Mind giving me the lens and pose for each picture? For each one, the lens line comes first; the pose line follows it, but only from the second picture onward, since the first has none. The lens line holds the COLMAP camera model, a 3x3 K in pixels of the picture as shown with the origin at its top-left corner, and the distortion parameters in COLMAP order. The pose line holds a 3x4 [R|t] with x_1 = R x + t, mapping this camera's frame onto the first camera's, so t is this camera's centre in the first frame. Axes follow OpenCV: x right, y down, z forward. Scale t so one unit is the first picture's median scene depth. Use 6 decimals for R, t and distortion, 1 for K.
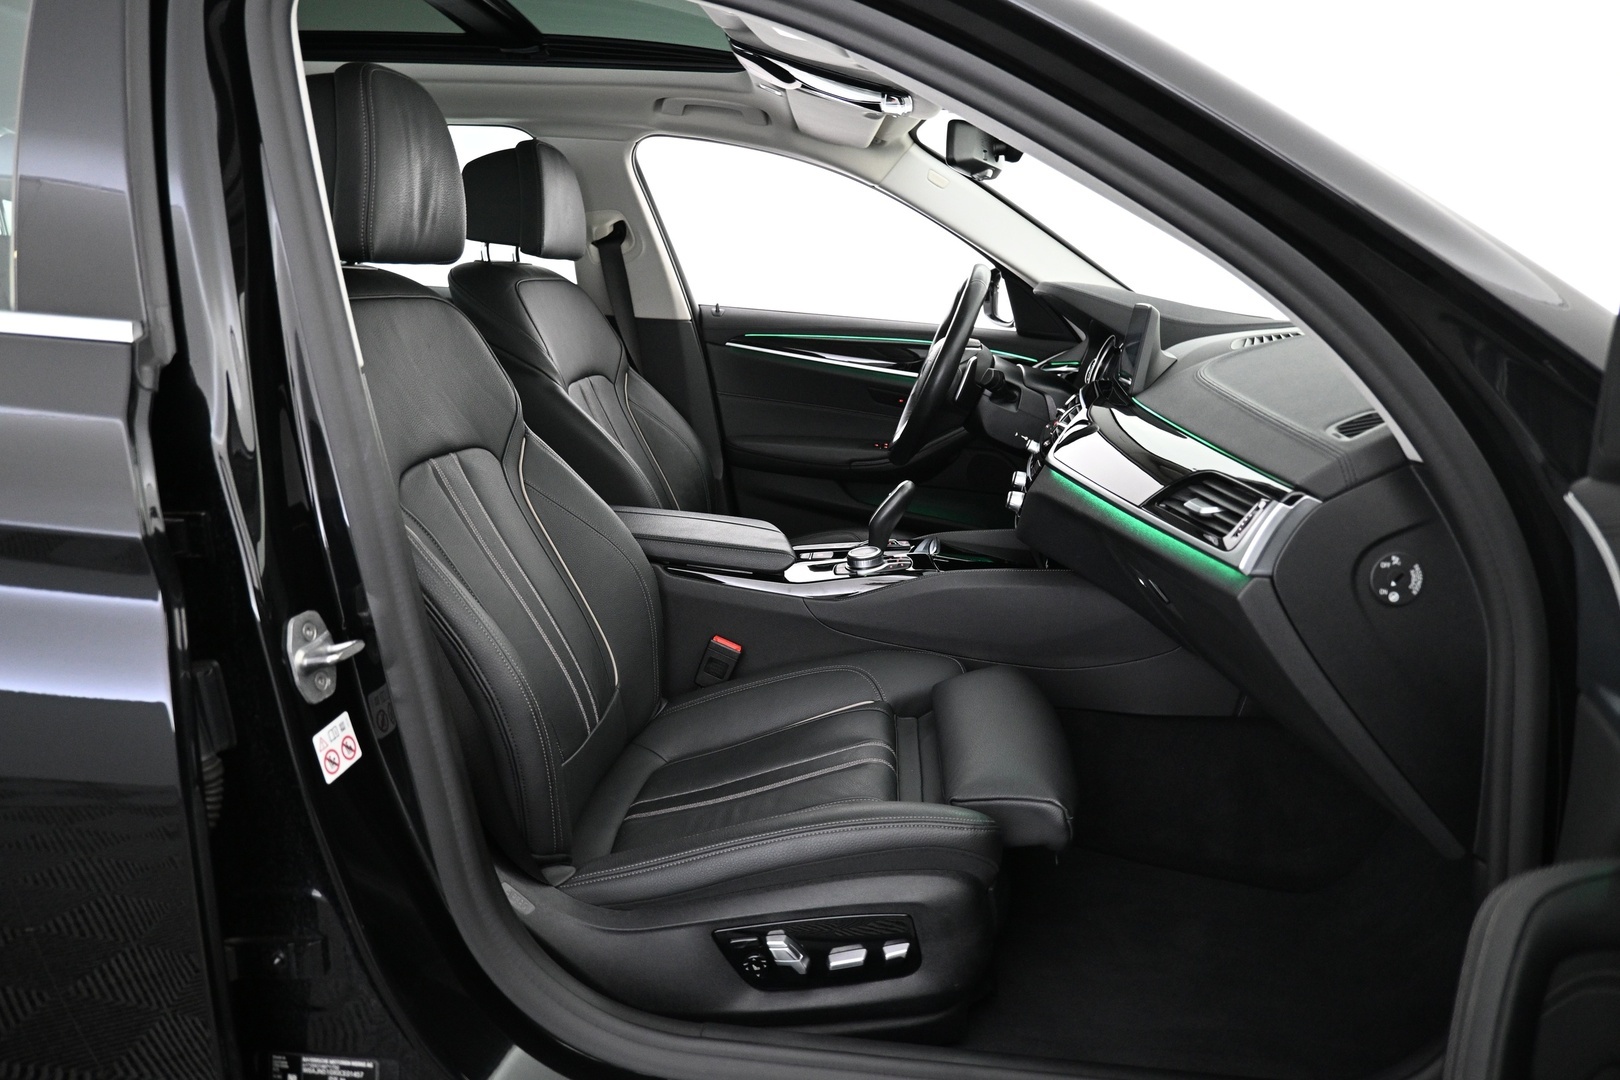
lens RADIAL K [[1103.7, 0, 810.9], [0, 1103.7, 563.0], [0, 0, 1]] dist [-0.016685, 0.001106]
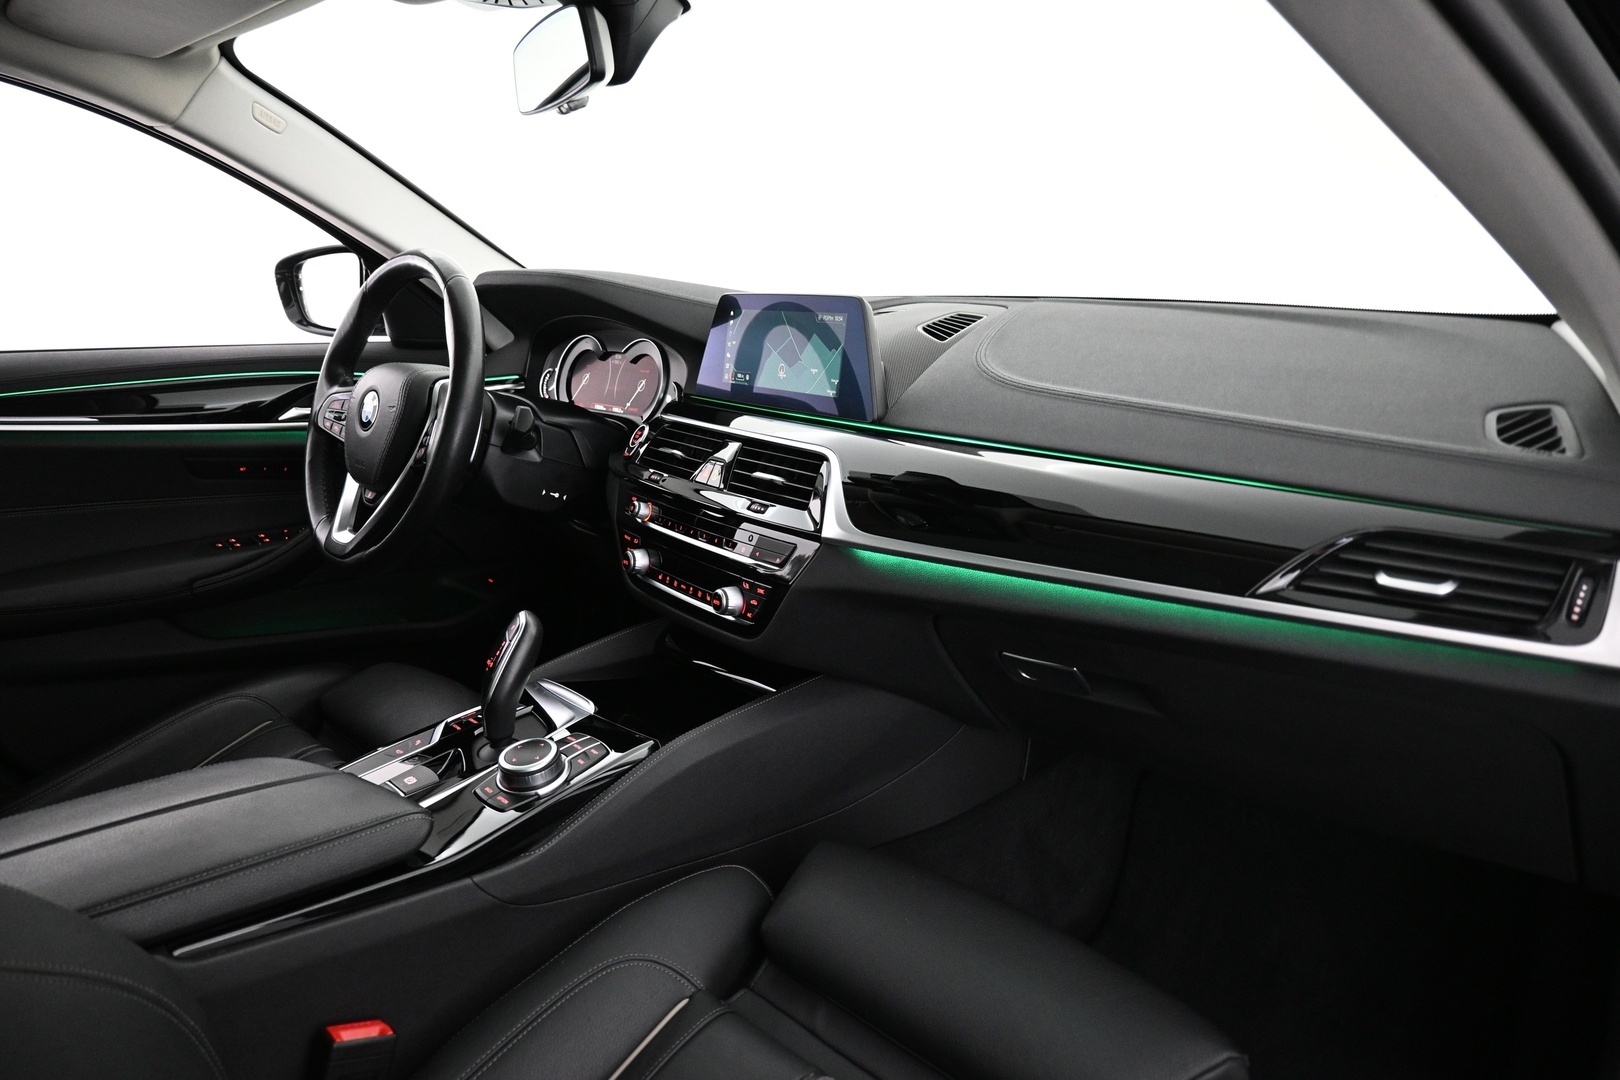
lens RADIAL K [[1103.7, 0, 810.9], [0, 1103.7, 563.0], [0, 0, 1]] dist [-0.016685, 0.001106]
pose [[0.678970, -0.243359, 0.692659, -0.172923], [0.229157, 0.966576, 0.114968, -0.106984], [-0.697486, 0.080668, 0.712043, 0.367754]]
